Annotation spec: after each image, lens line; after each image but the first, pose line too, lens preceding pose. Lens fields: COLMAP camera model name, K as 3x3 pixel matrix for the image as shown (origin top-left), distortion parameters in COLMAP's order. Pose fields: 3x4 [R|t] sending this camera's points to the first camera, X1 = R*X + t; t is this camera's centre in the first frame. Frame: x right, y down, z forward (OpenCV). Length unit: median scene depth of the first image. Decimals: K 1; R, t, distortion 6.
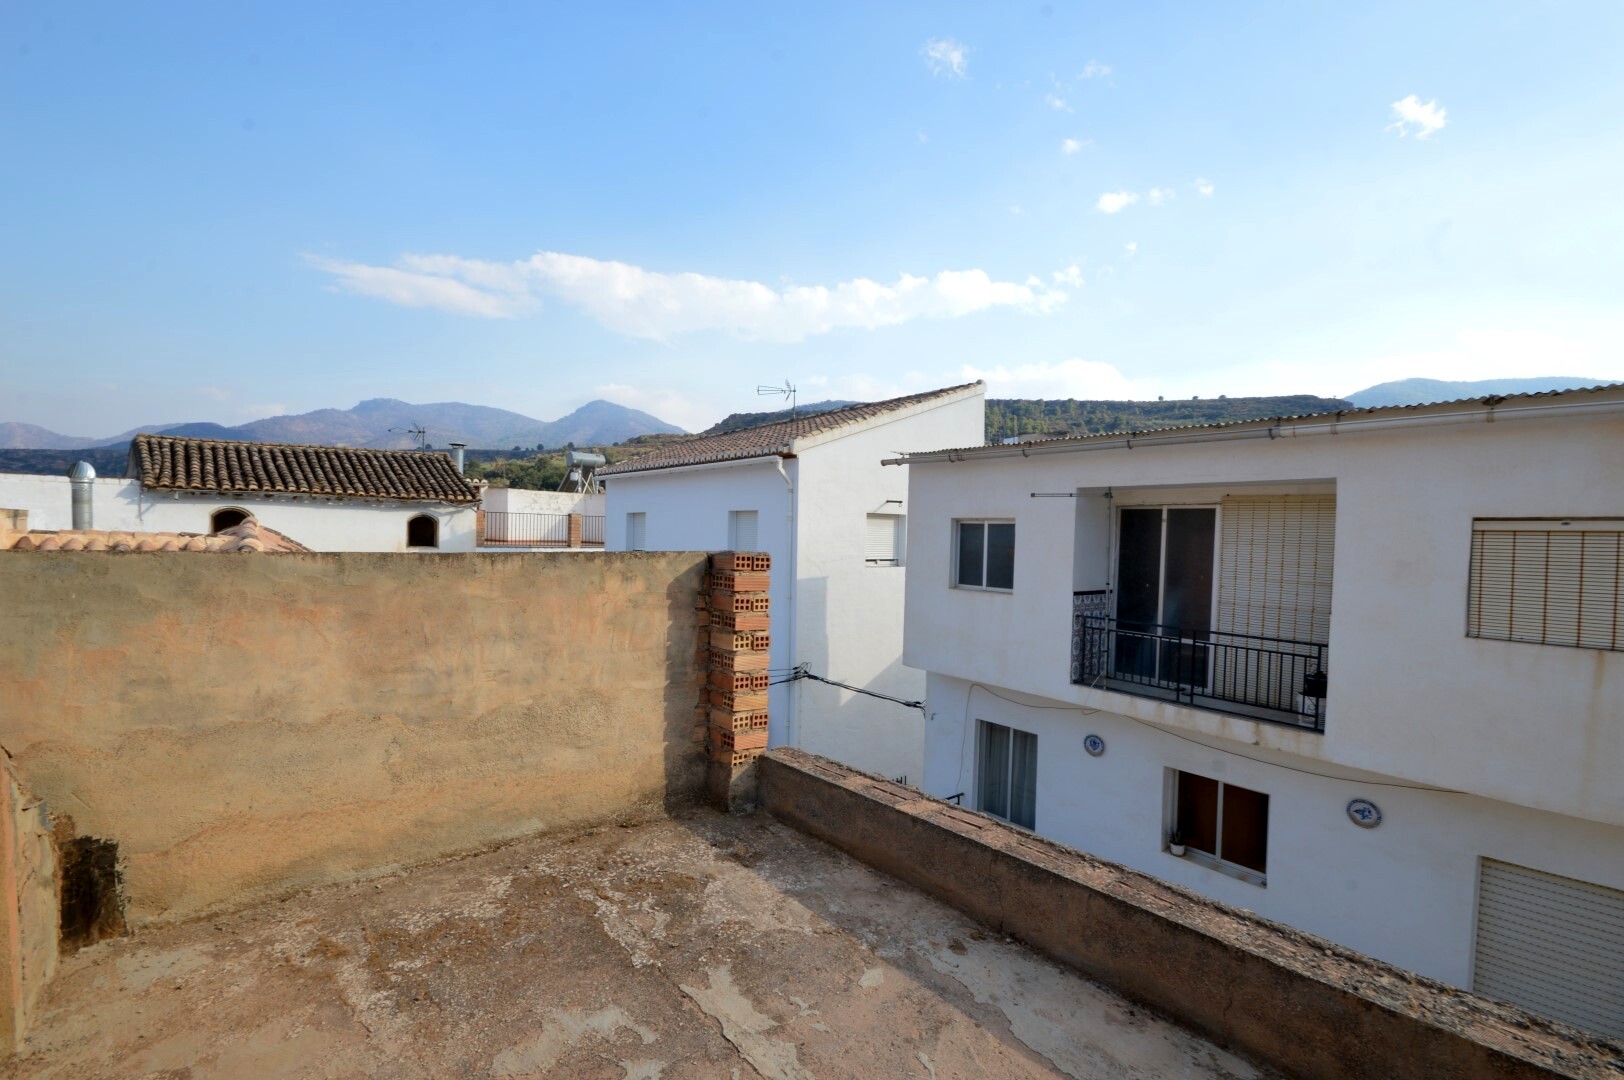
lens RADIAL K [[704.7, 0, 812.0], [0, 704.7, 540.0], [0, 0, 1]] dist [-0.003799, -0.000020]
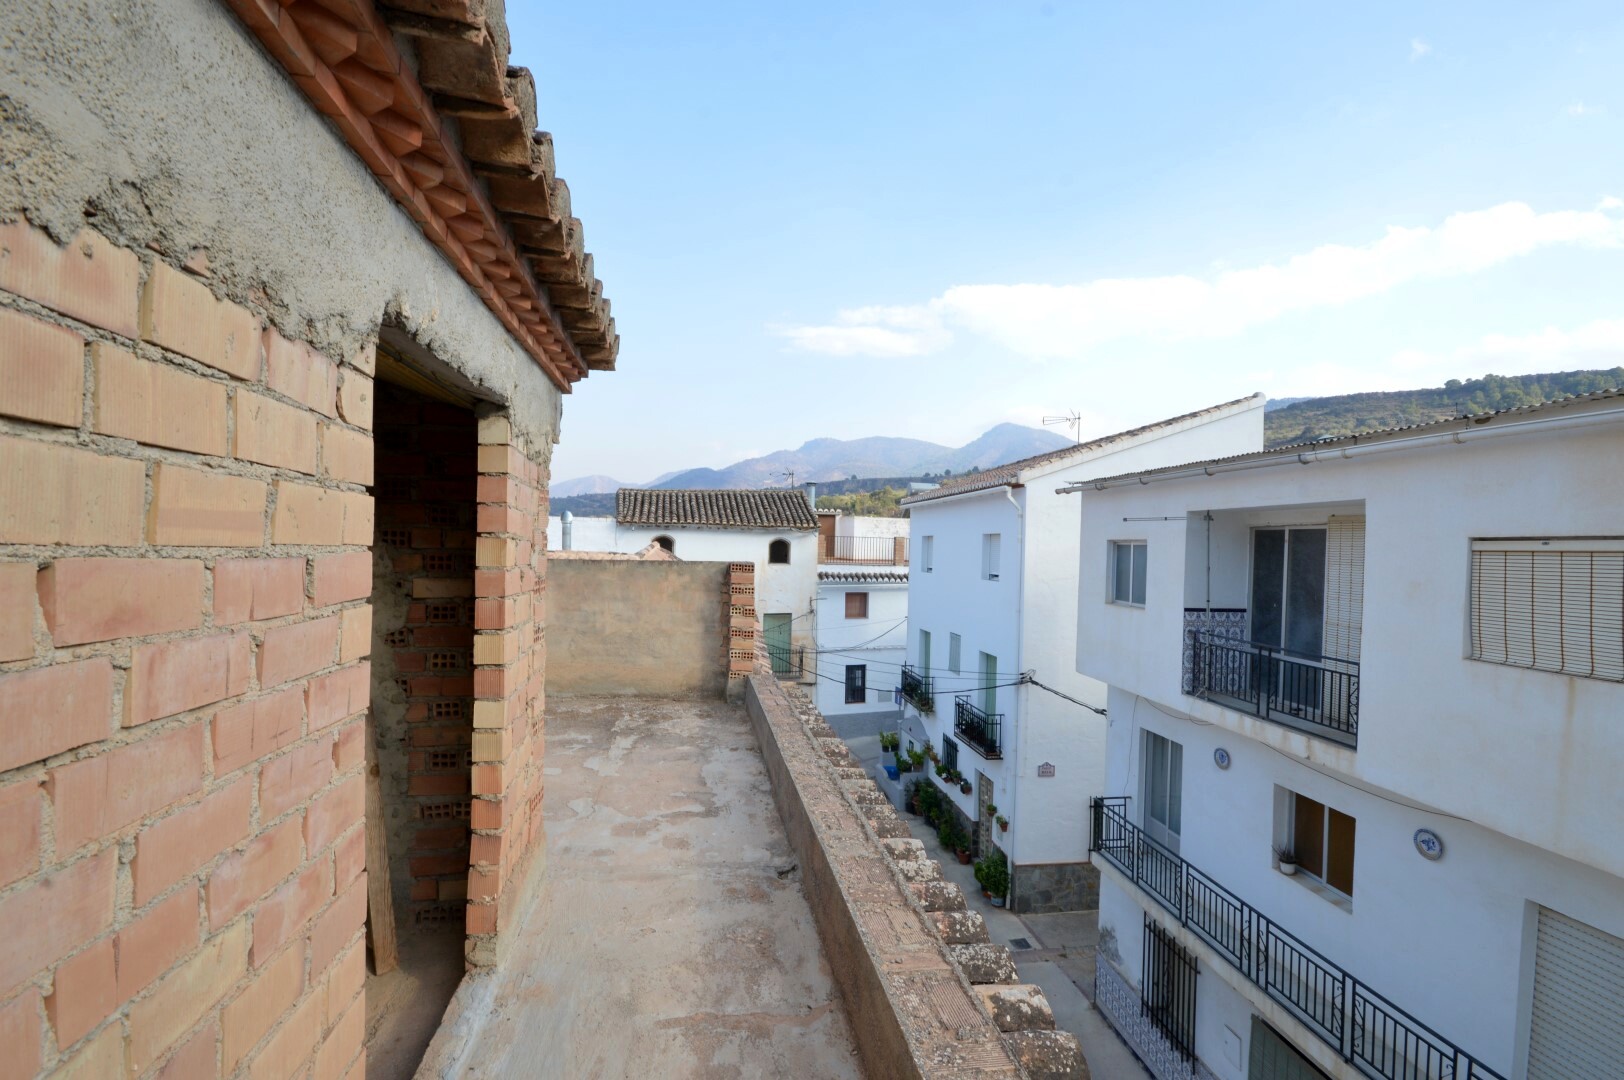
lens RADIAL K [[675.0, 0, 812.0], [0, 675.0, 540.0], [0, 0, 1]] dist [-0.007776, -0.000153]
pose [[0.865347, -0.006998, -0.501125, 0.537204], [-0.008267, 0.999567, -0.028233, 0.004747], [0.501106, 0.028574, 0.864914, -0.239766]]
